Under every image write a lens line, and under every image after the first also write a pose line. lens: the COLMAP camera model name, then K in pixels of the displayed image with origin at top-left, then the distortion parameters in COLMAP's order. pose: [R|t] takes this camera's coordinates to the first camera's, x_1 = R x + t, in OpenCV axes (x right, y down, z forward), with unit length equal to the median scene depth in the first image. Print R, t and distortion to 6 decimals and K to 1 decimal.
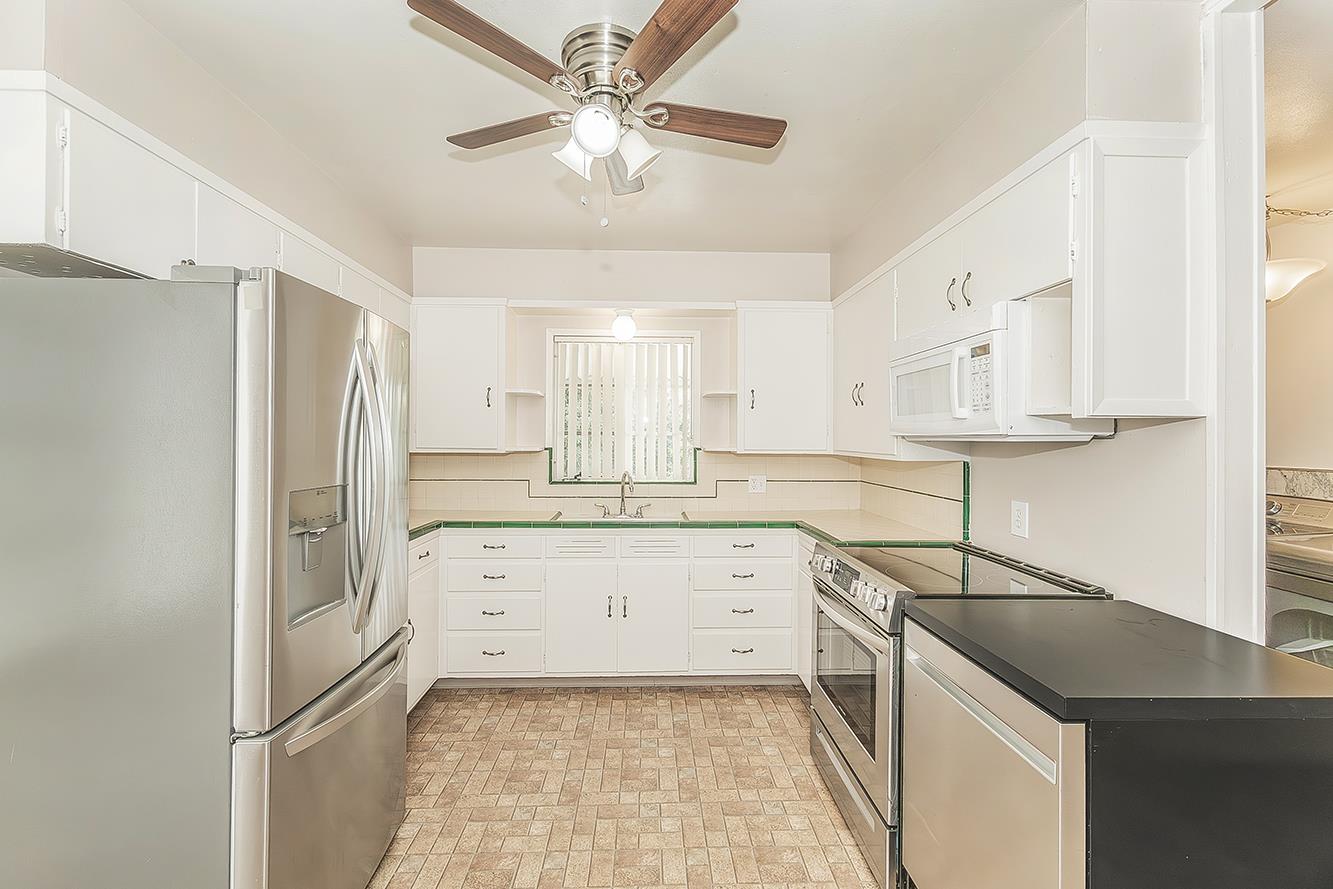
lens RADIAL K [[557.2, 0, 662.1], [0, 557.2, 439.0], [0, 0, 1]] dist [0.006635, -0.000053]
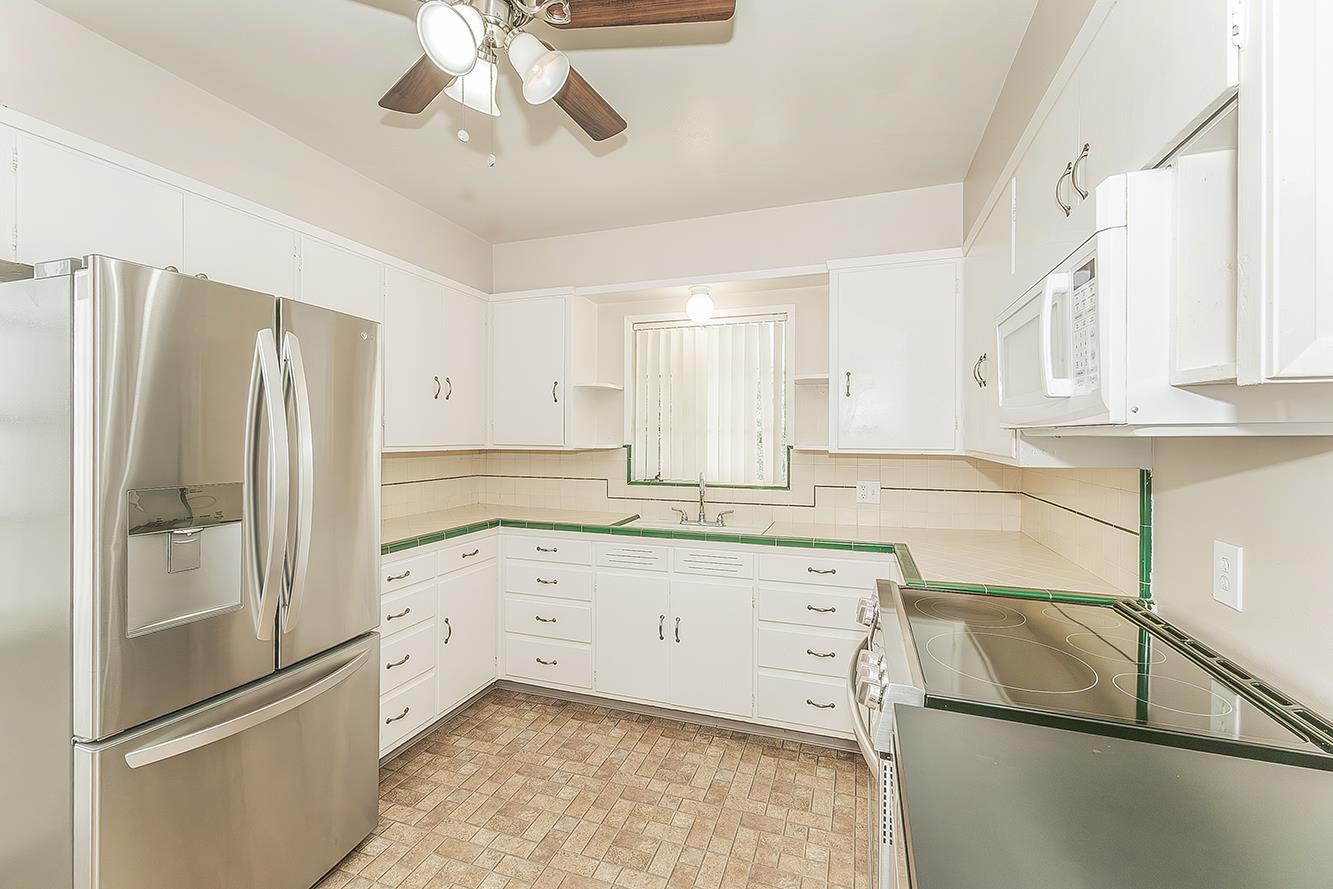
lens RADIAL K [[557.2, 0, 662.9], [0, 557.2, 438.7], [0, 0, 1]] dist [0.006635, -0.000053]
pose [[0.931842, -0.000252, -0.362865, 0.239526], [0.001660, 0.999992, 0.003567, 0.002436], [0.362861, -0.003926, 0.931835, 0.203174]]
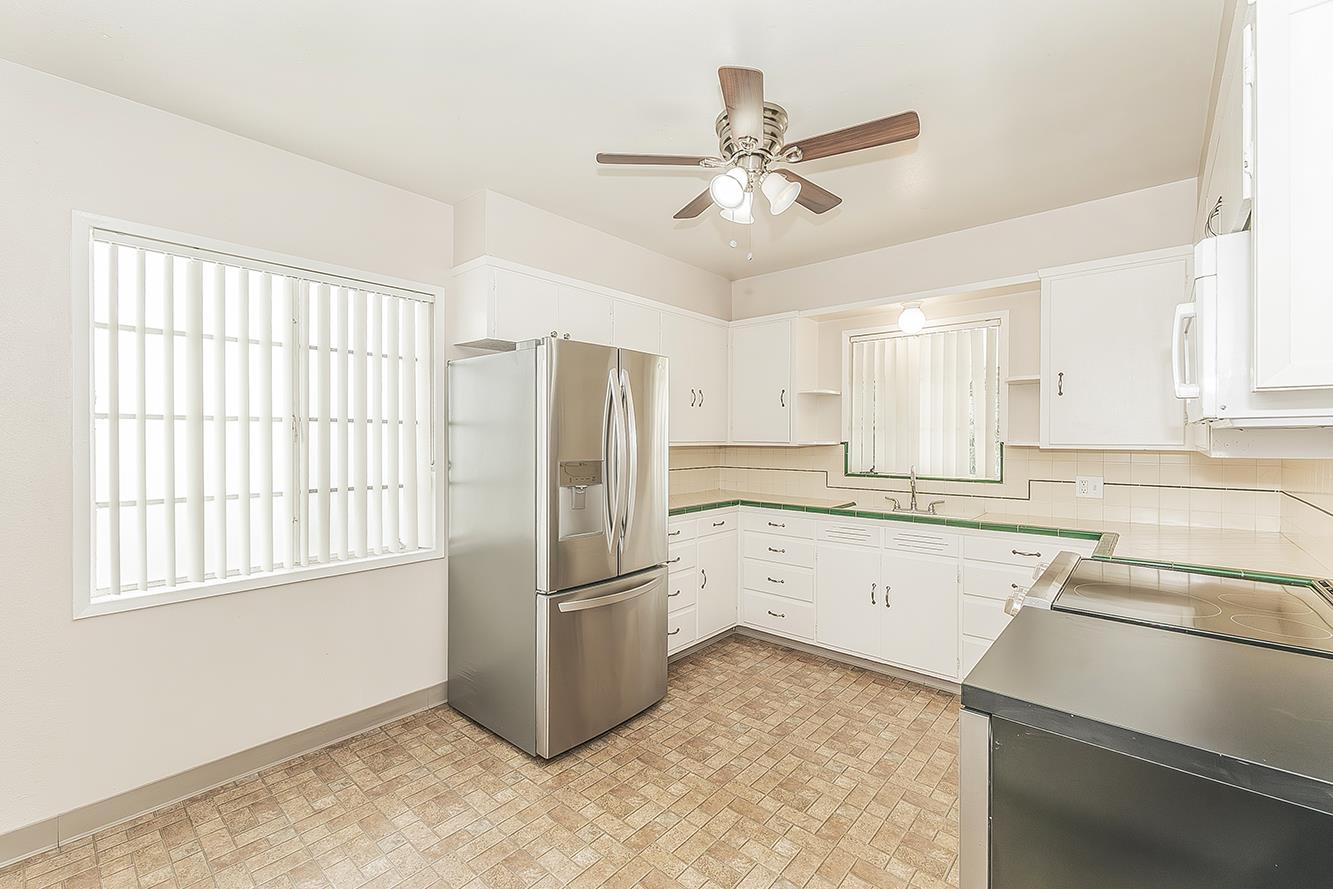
lens RADIAL K [[557.2, 0, 665.9], [0, 557.2, 442.7], [0, 0, 1]] dist [0.006635, -0.000053]
pose [[0.730581, 0.002754, -0.682821, 0.355595], [0.002795, 0.999971, 0.007024, 0.010853], [0.682820, -0.007039, 0.730552, -0.024554]]
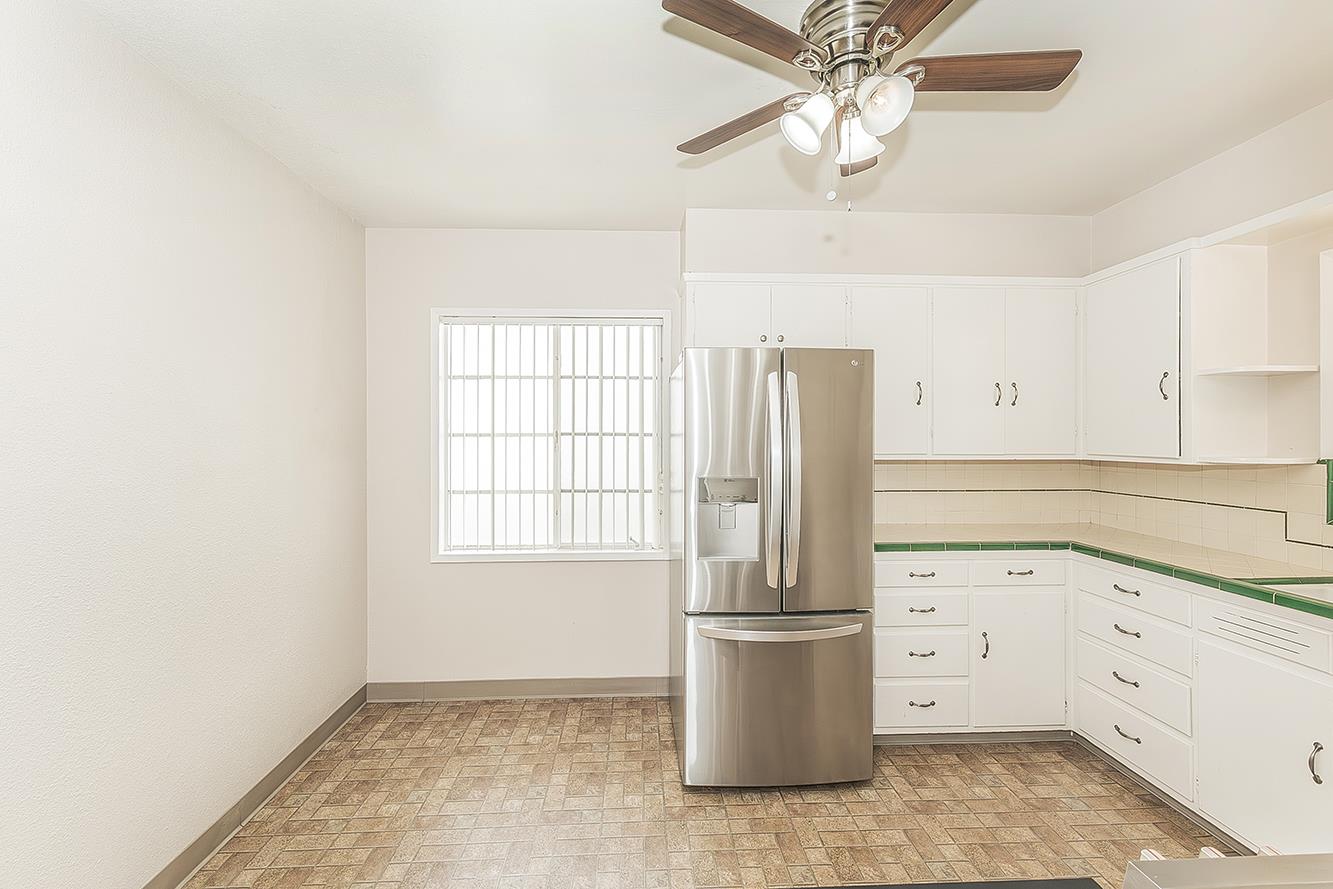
lens RADIAL K [[557.2, 0, 668.5], [0, 557.2, 441.7], [0, 0, 1]] dist [0.006635, -0.000053]
pose [[0.017208, -0.001245, -0.999851, 0.456508], [0.002017, 0.999997, -0.001210, -0.004286], [0.999850, -0.001996, 0.017211, 0.404872]]
